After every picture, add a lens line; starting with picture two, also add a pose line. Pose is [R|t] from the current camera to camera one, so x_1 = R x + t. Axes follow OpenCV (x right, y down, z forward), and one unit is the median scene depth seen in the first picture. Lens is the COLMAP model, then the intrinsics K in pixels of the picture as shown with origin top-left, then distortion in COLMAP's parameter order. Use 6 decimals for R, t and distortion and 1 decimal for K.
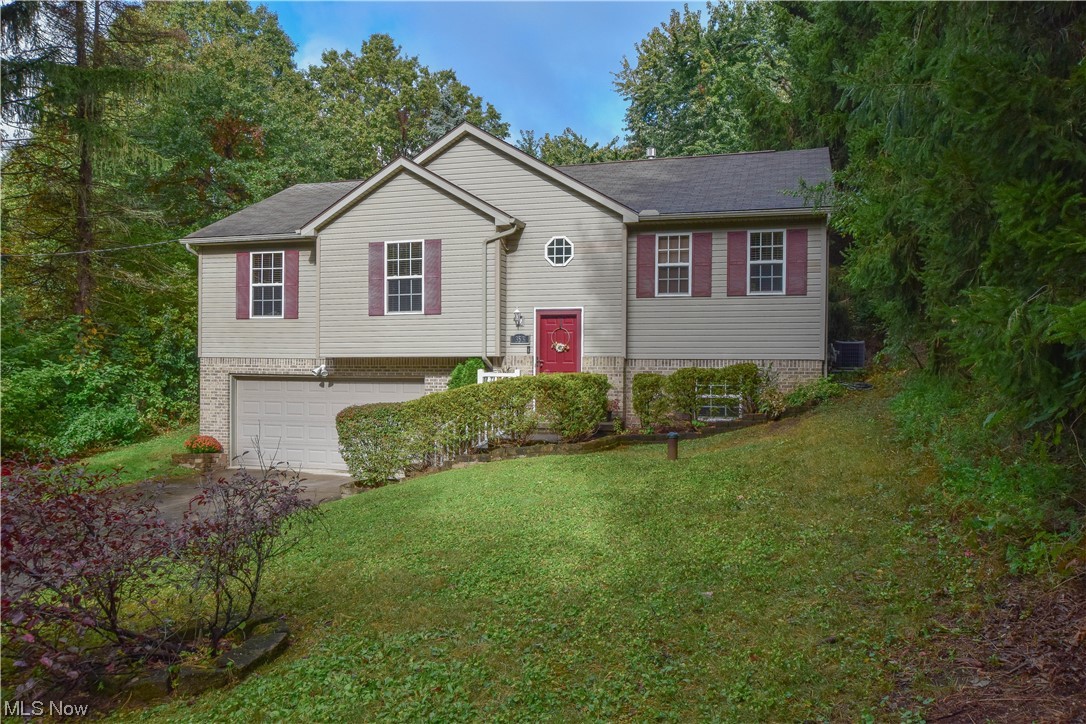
lens RADIAL K [[788.3, 0, 594.4], [0, 788.3, 362.0], [0, 0, 1]] dist [0.001580, 0.001549]
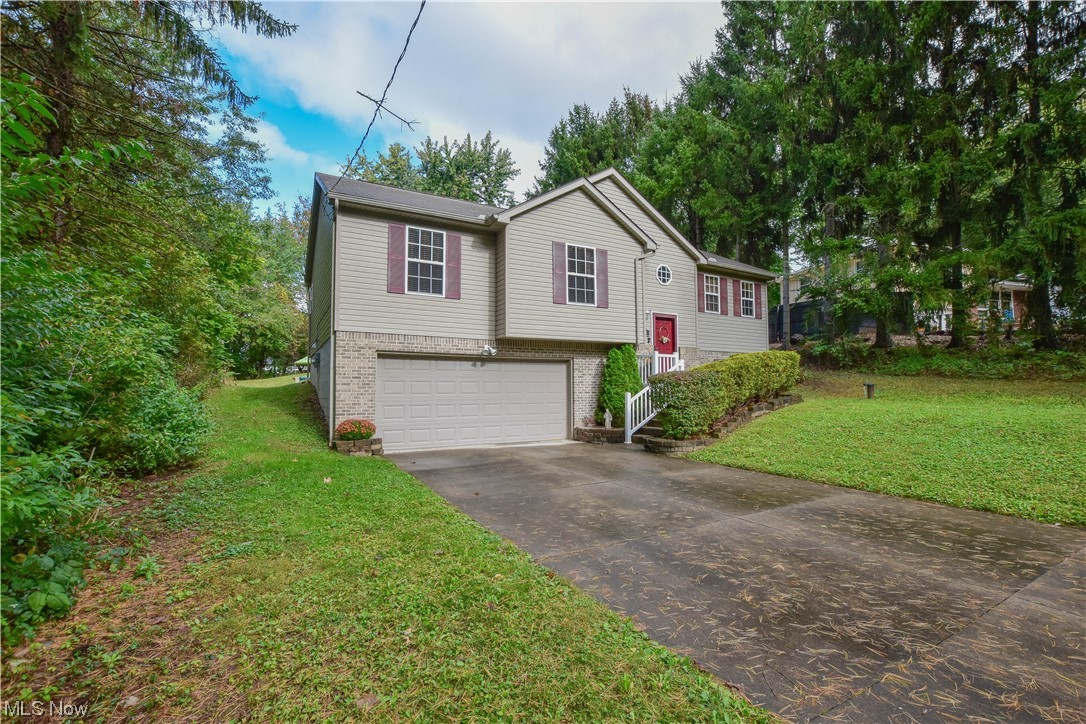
lens RADIAL K [[458.6, 0, 560.7], [0, 458.6, 366.9], [0, 0, 1]] dist [-0.032810, -0.000002]
pose [[0.706446, 0.022937, 0.707395, -0.762076], [0.004995, 0.999288, -0.037390, 0.060638], [-0.707749, 0.029947, 0.705829, 0.528212]]
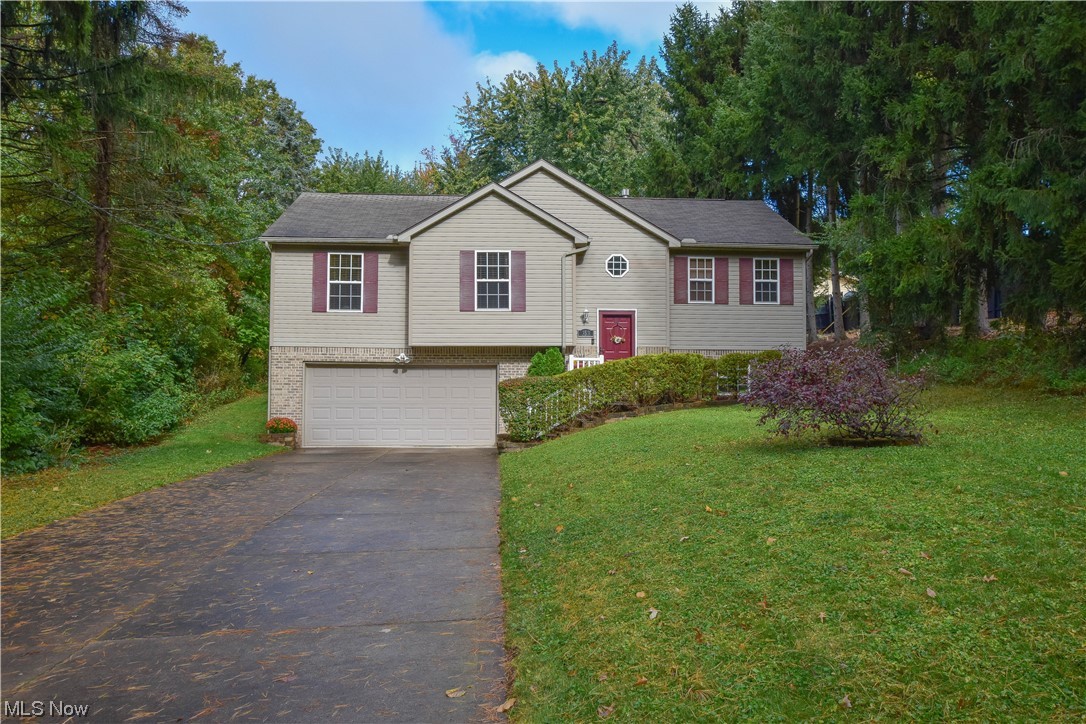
lens RADIAL K [[788.3, 0, 594.4], [0, 788.3, 362.0], [0, 0, 1]] dist [0.001580, 0.001549]
pose [[0.936770, 0.009650, 0.349812, -0.519622], [0.002682, 0.999392, -0.034752, 0.061184], [-0.349935, 0.033493, 0.936175, -0.190627]]
